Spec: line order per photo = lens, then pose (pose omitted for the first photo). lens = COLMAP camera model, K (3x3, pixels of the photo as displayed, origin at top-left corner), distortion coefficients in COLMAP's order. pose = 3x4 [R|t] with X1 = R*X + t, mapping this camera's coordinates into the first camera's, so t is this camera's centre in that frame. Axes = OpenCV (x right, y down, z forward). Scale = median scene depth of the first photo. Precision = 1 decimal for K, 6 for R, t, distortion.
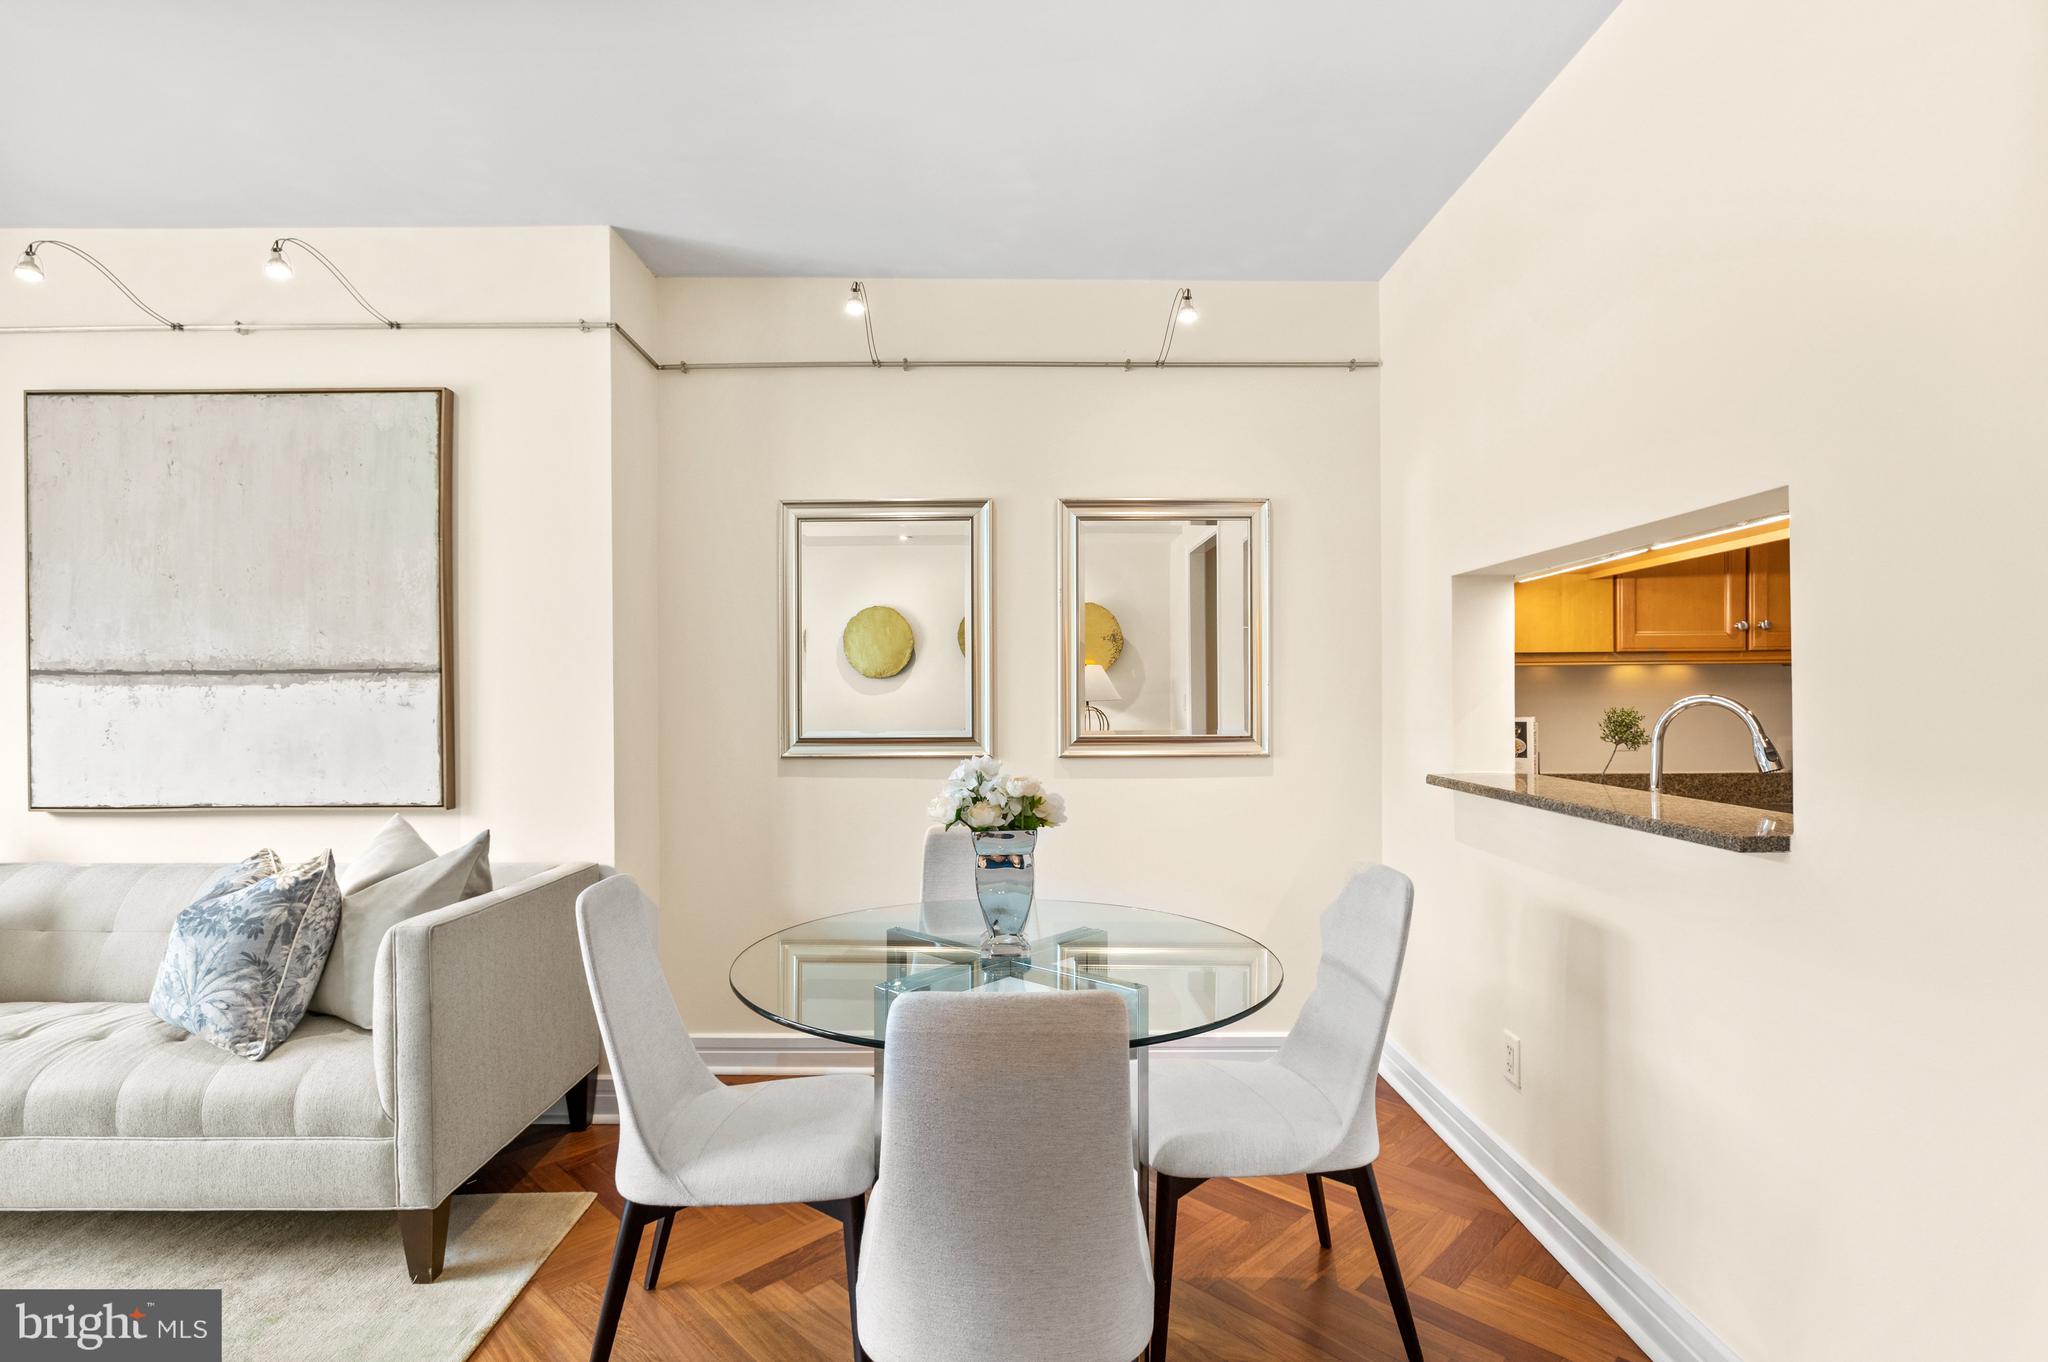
lens RADIAL K [[998.4, 0, 1027.4], [0, 998.4, 689.4], [0, 0, 1]] dist [-0.005554, 0.000640]
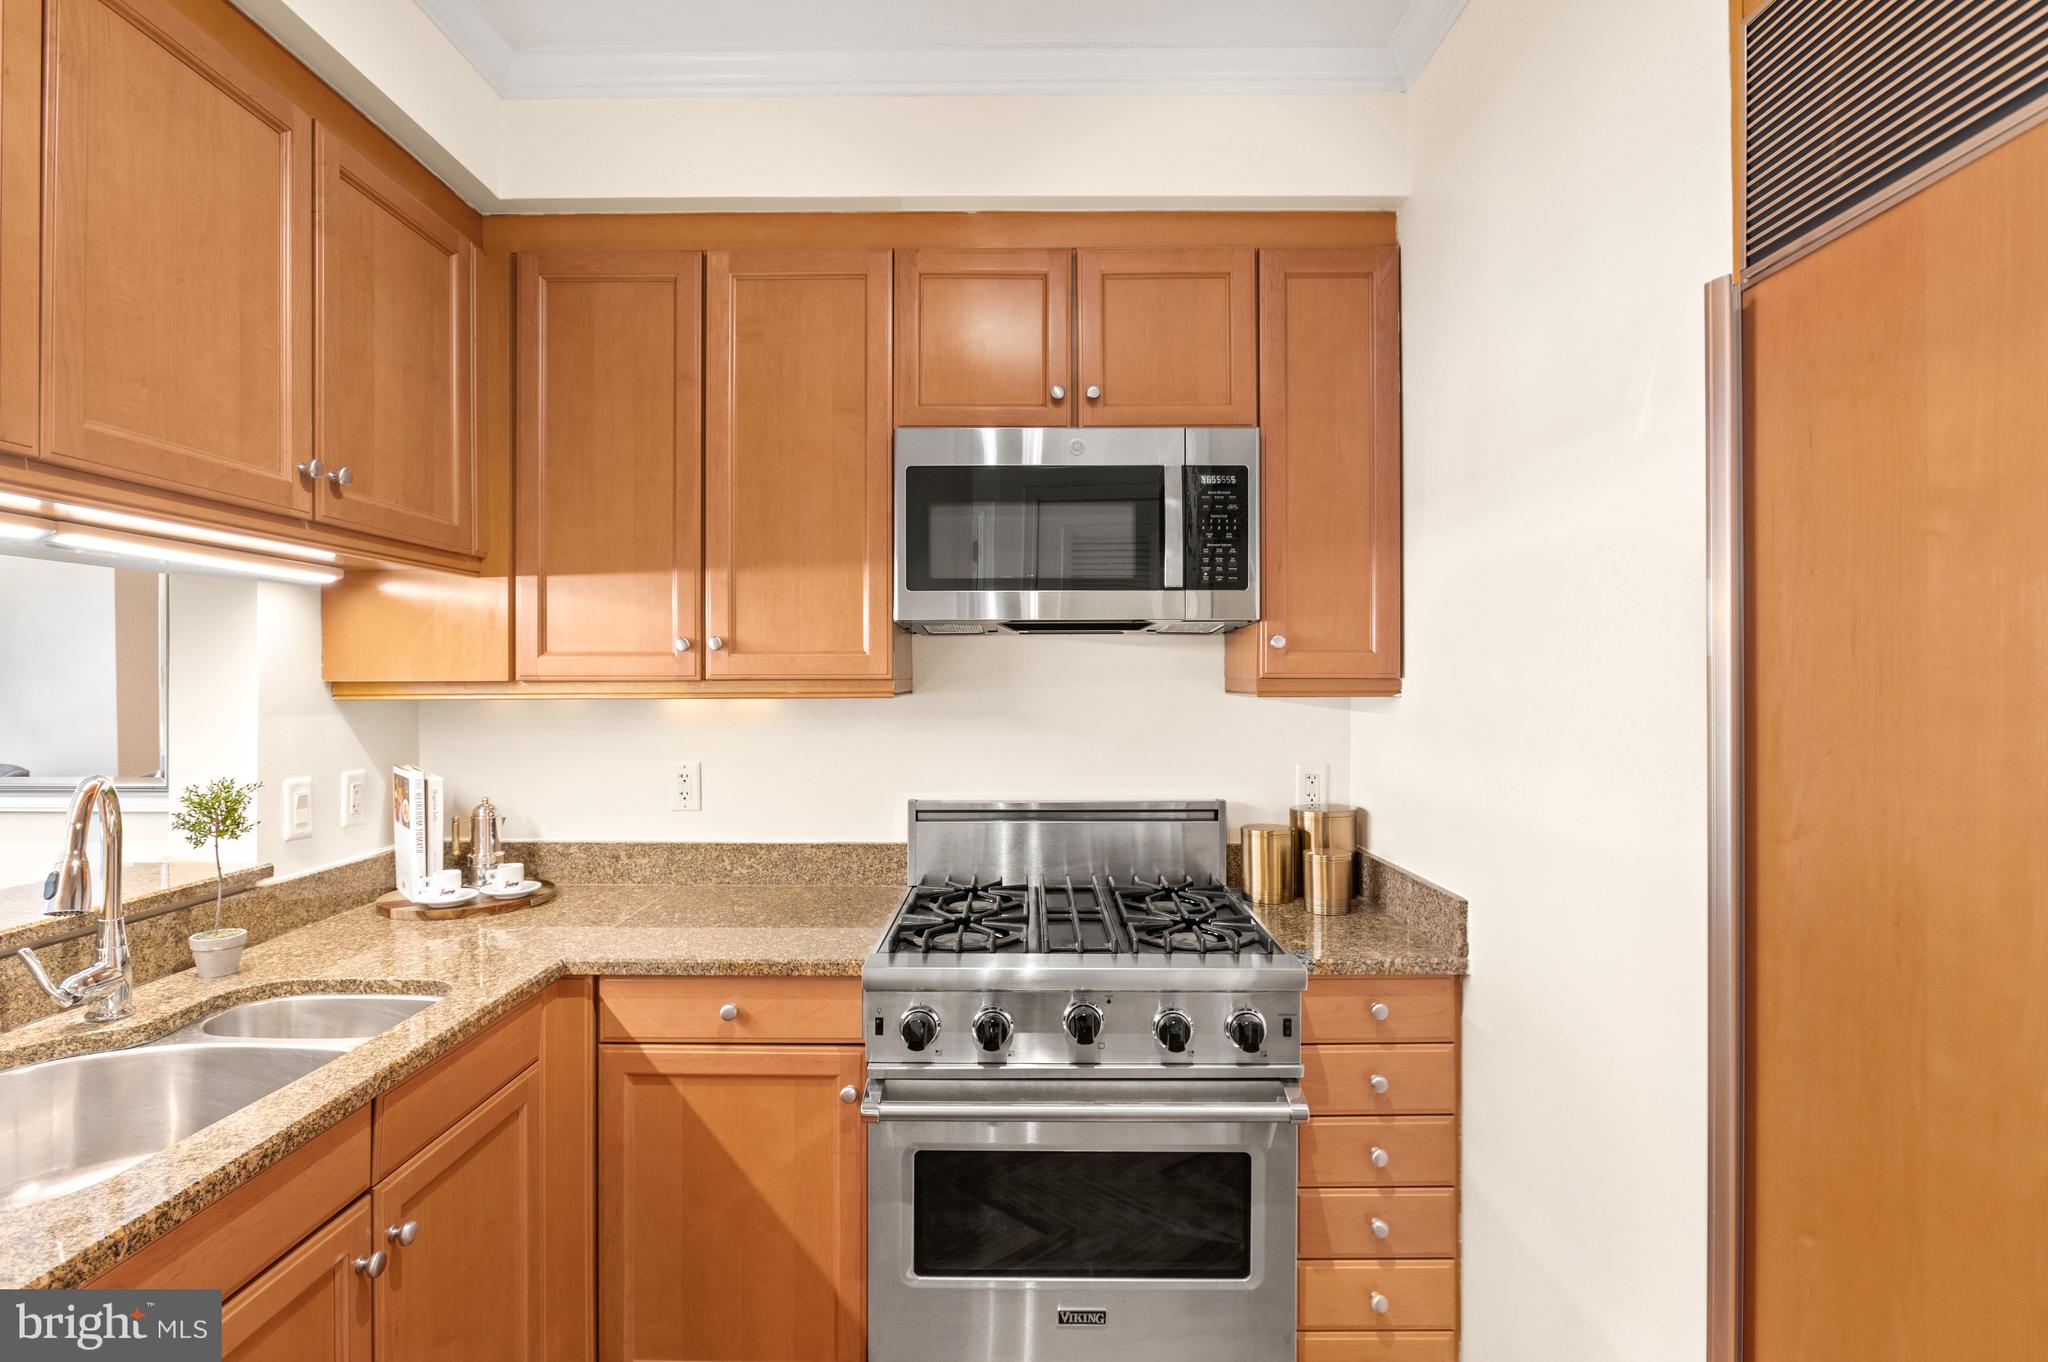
lens RADIAL K [[995.4, 0, 1017.6], [0, 995.4, 677.0], [0, 0, 1]] dist [-0.007794, 0.000320]
pose [[0.999767, 0.006170, -0.020687, 0.933518], [-0.006236, 0.999976, -0.003131, -0.039046], [0.020667, 0.003259, 0.999781, 0.298406]]
